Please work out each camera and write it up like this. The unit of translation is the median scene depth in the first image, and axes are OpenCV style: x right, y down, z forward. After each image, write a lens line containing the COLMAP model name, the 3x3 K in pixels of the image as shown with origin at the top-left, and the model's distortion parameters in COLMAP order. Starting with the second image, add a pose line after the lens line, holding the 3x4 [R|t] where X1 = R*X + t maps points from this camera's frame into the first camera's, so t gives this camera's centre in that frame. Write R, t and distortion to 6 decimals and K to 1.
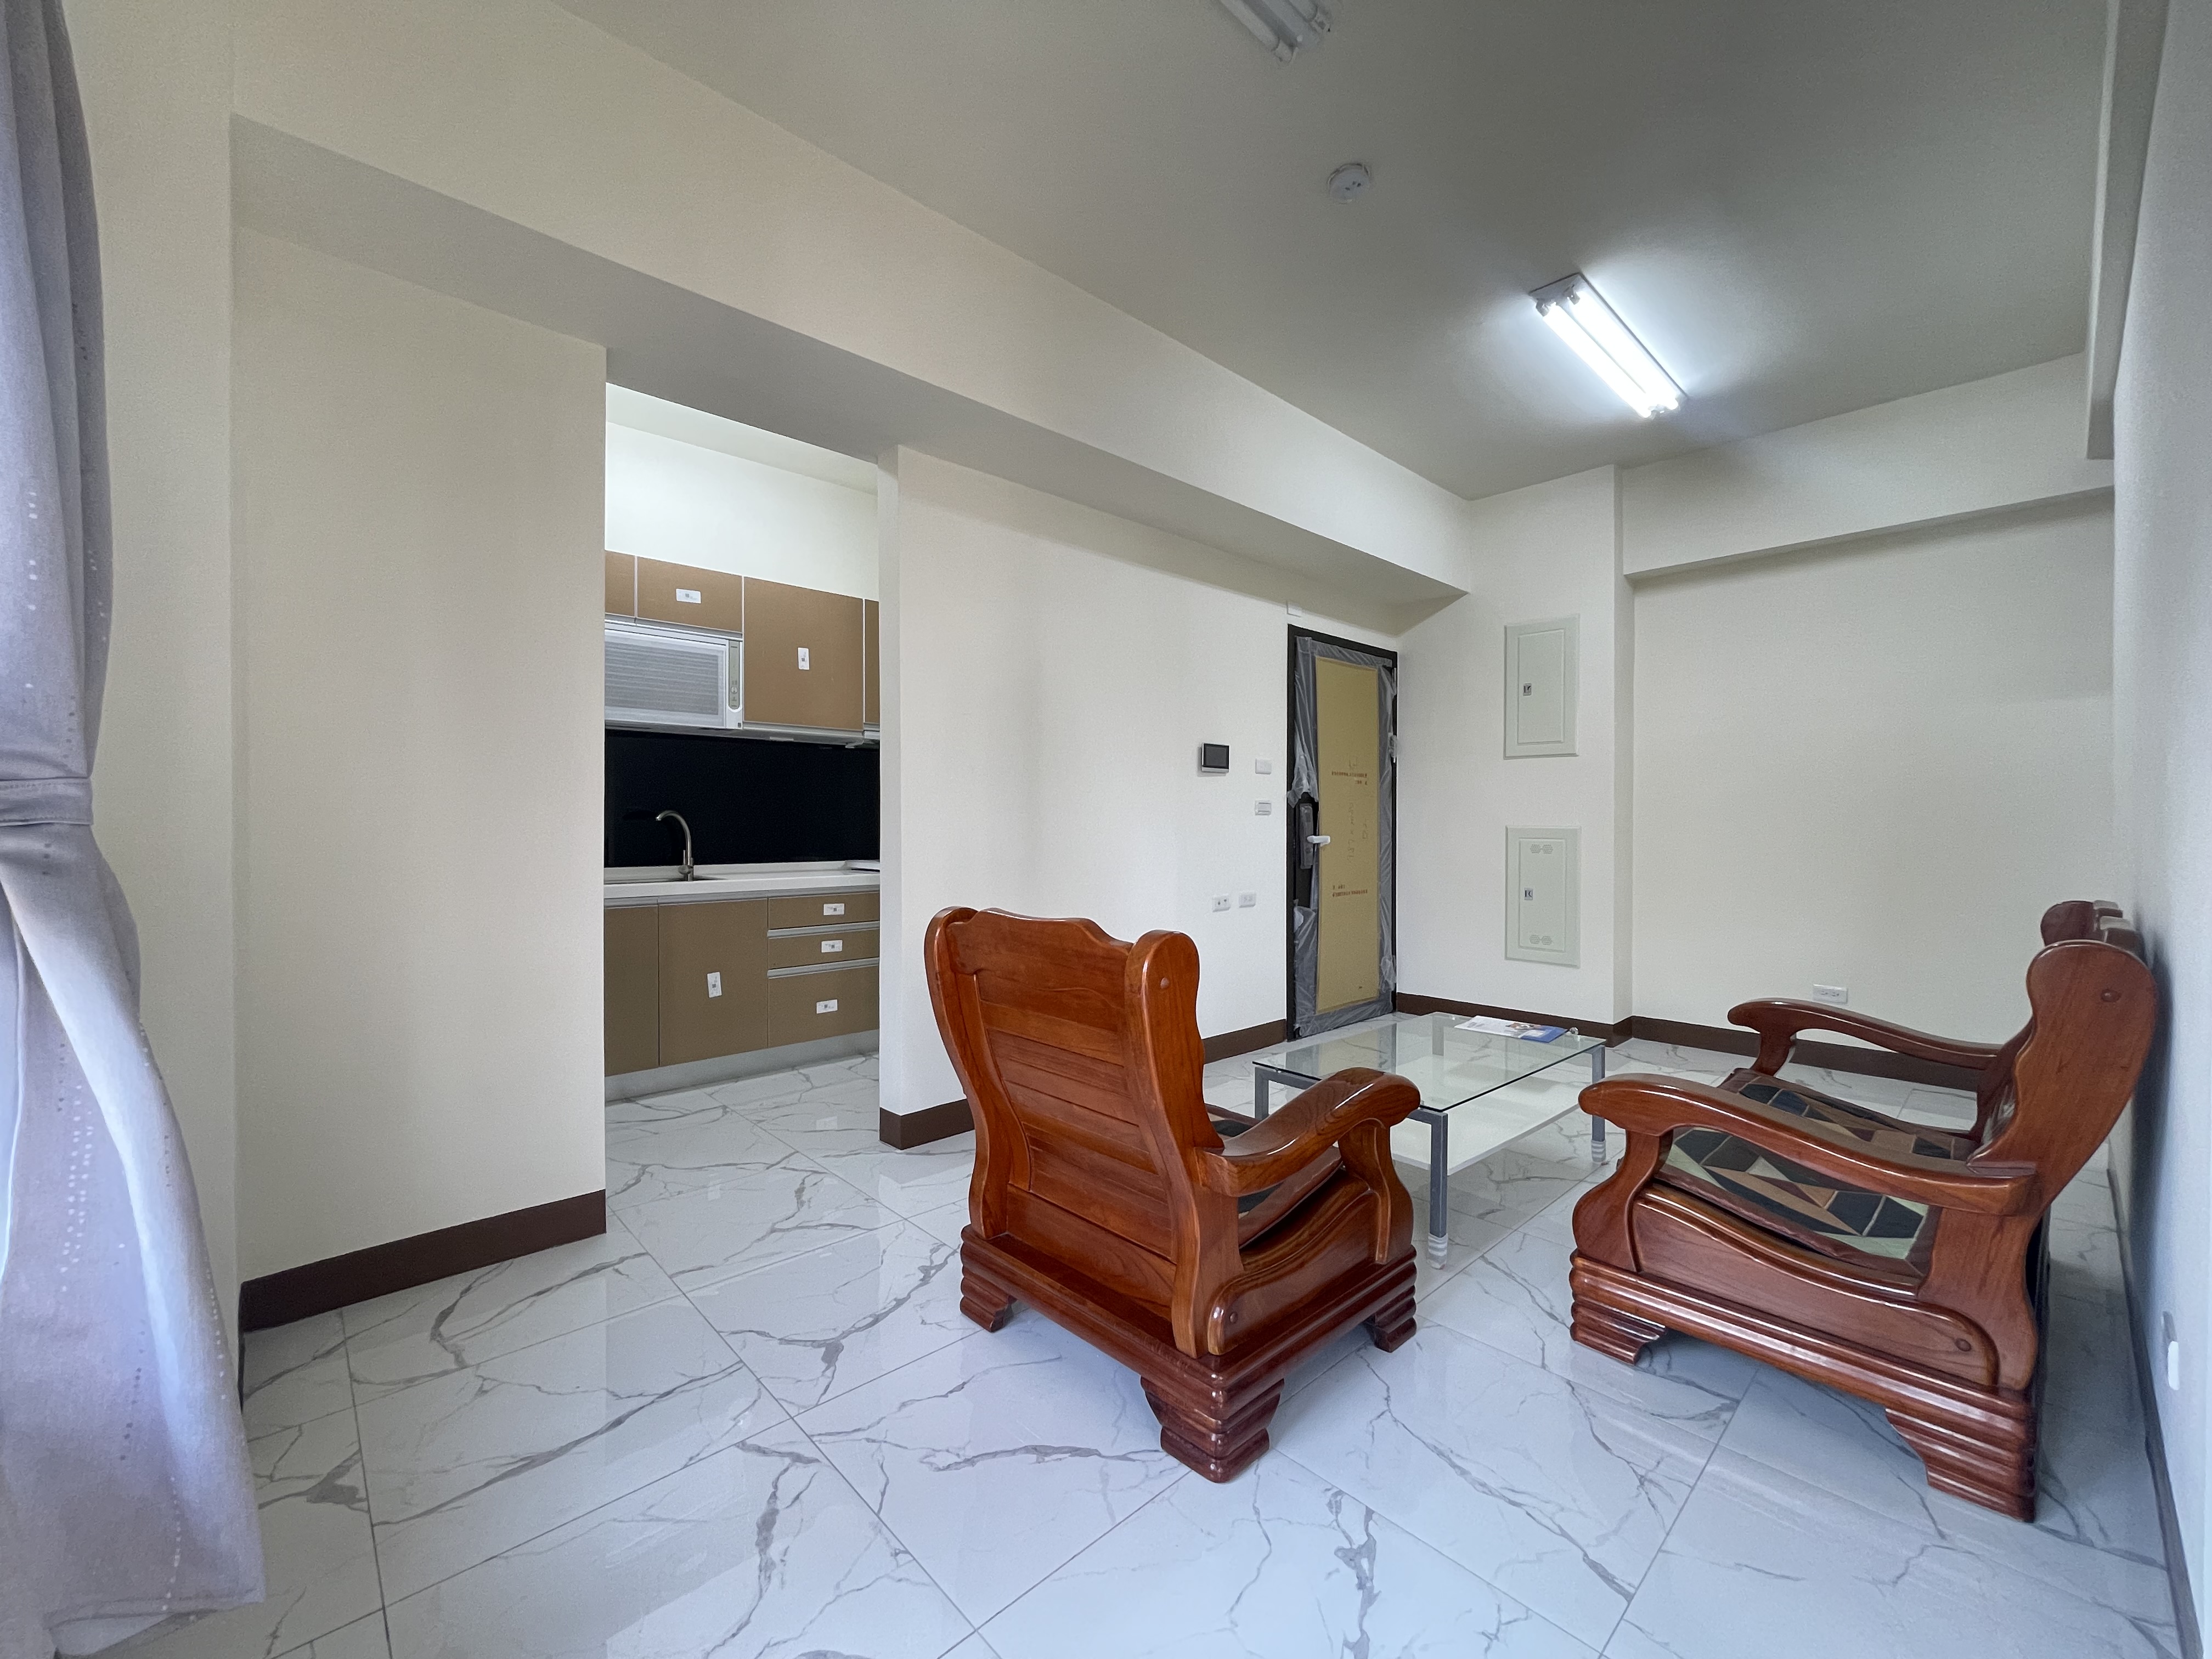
lens RADIAL K [[892.3, 0, 1098.7], [0, 892.3, 827.0], [0, 0, 1]] dist [0.001560, 0.000021]
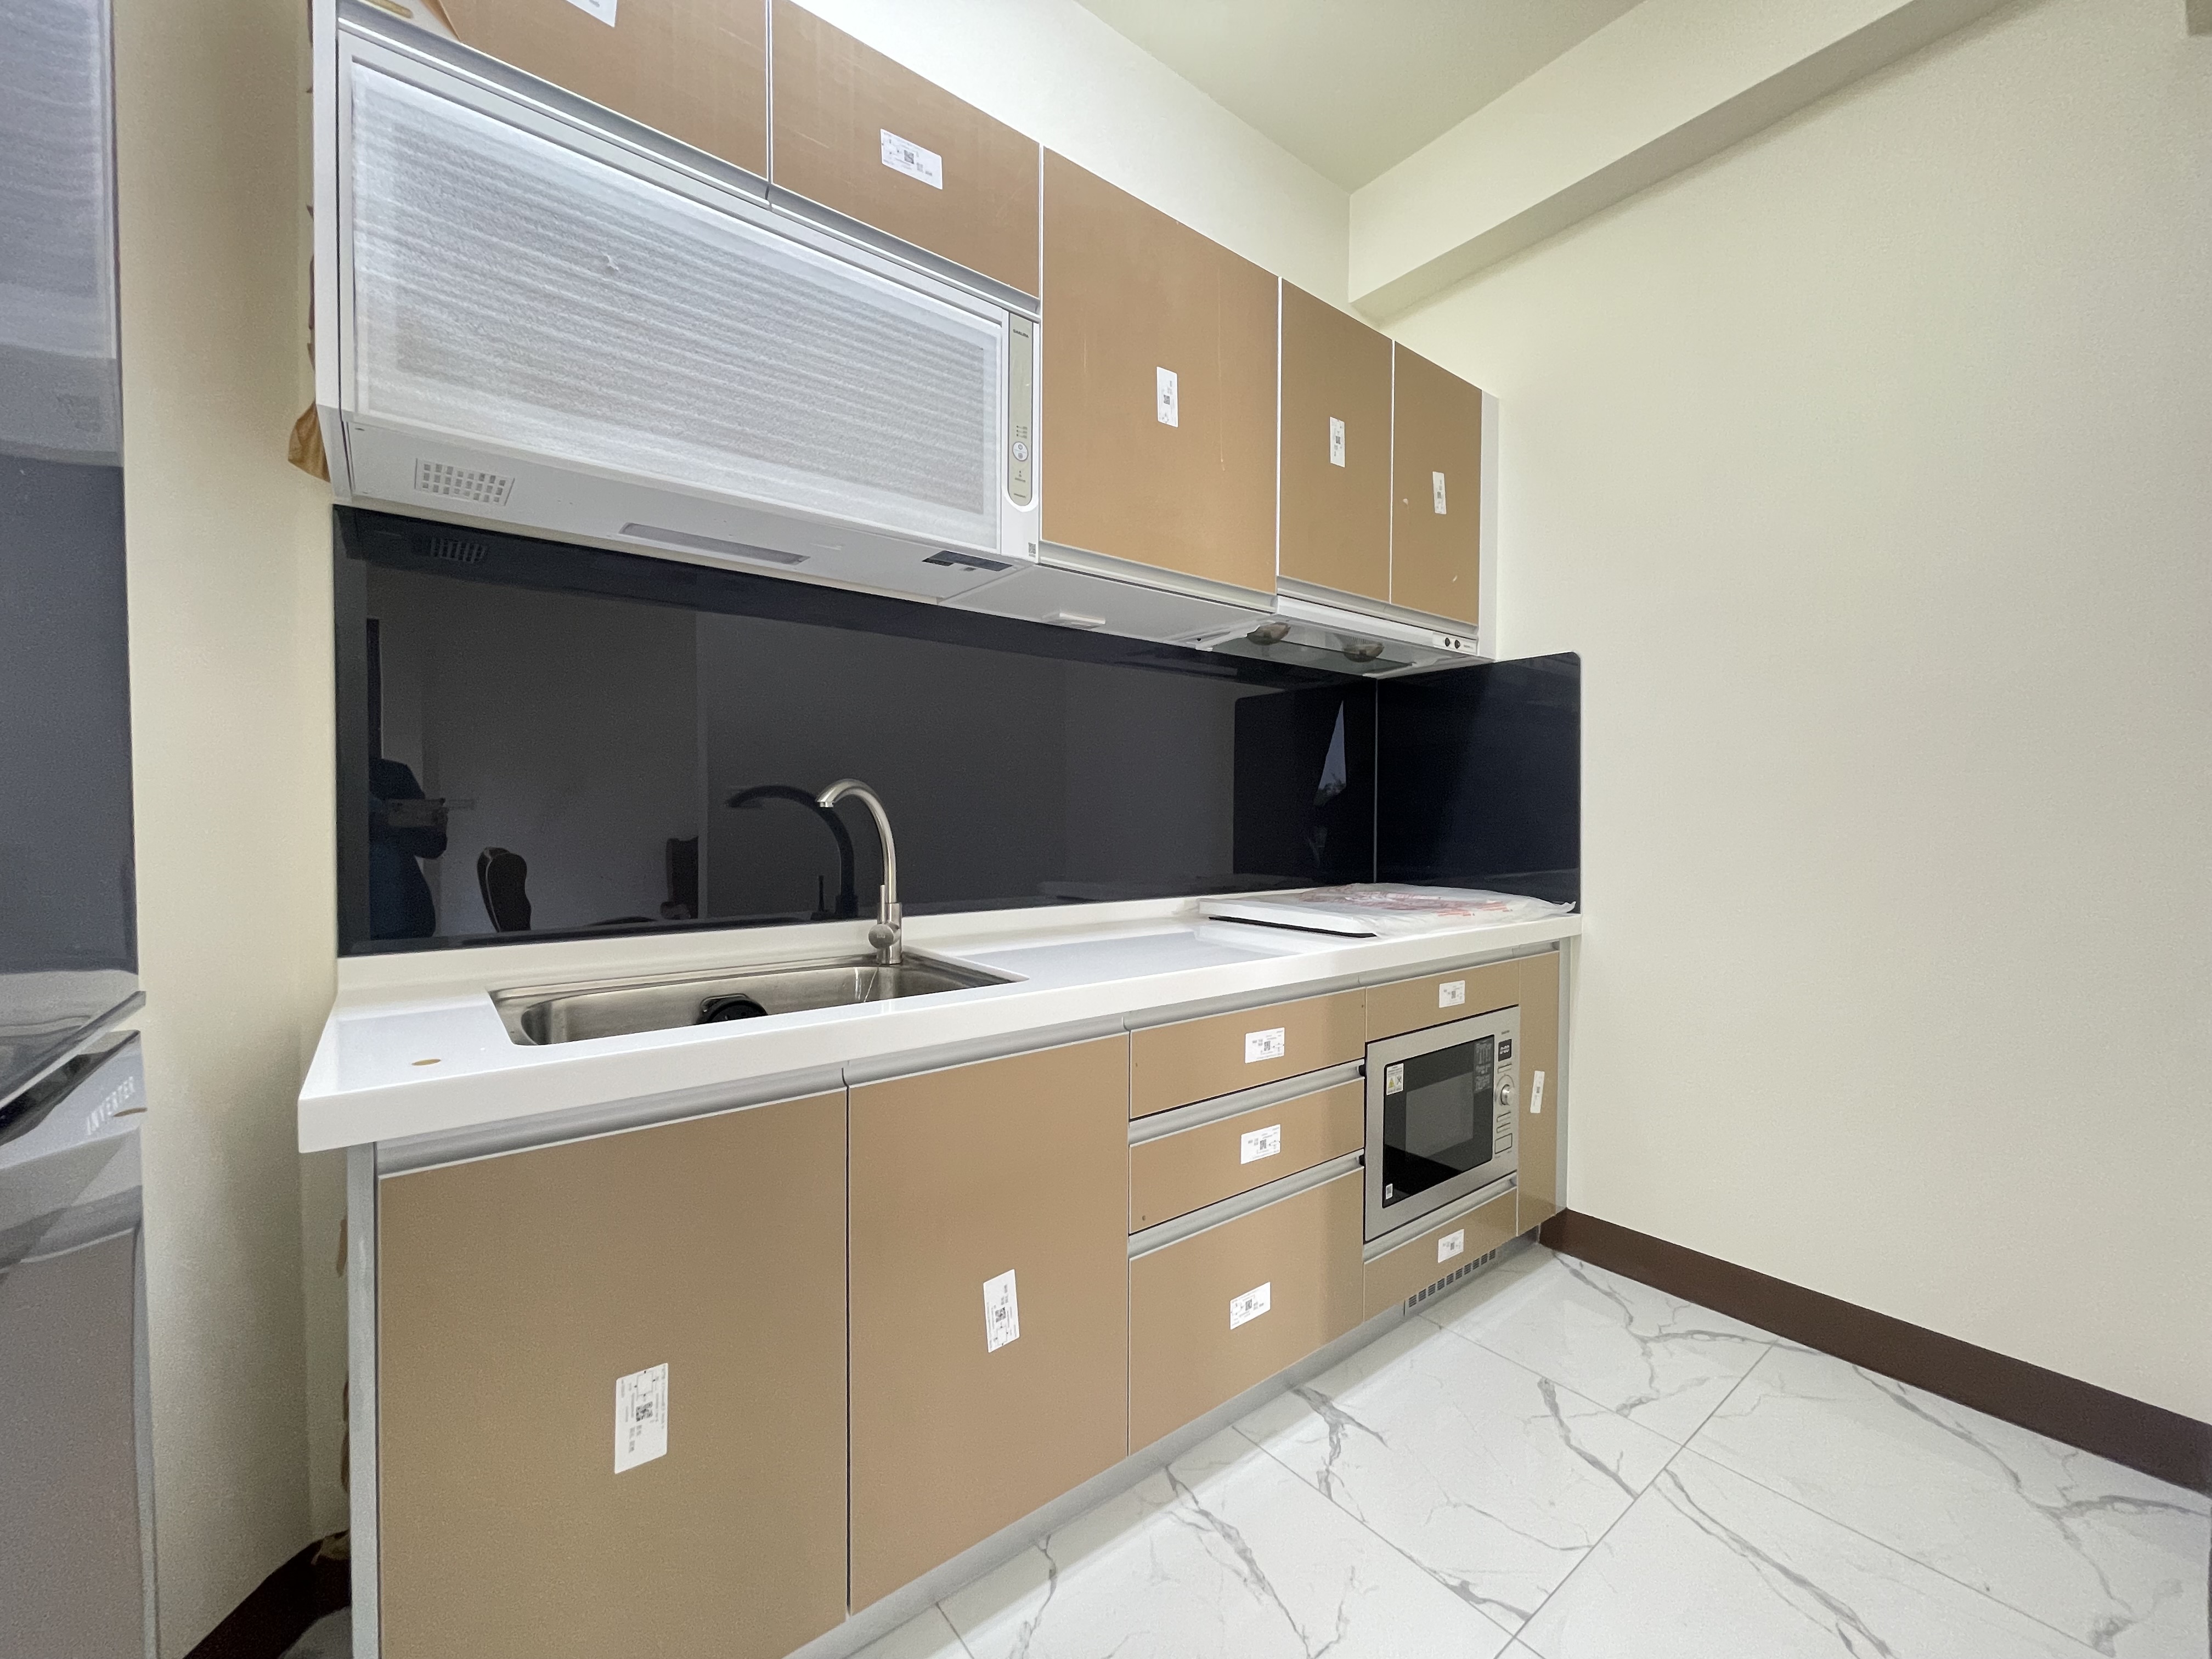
lens RADIAL K [[892.3, 0, 1098.7], [0, 892.3, 827.0], [0, 0, 1]] dist [0.001560, 0.000021]
pose [[0.996723, 0.007350, -0.080550, -0.345664], [-0.006165, 0.999869, 0.014944, -0.005126], [0.080649, -0.014399, 0.996639, 0.635309]]
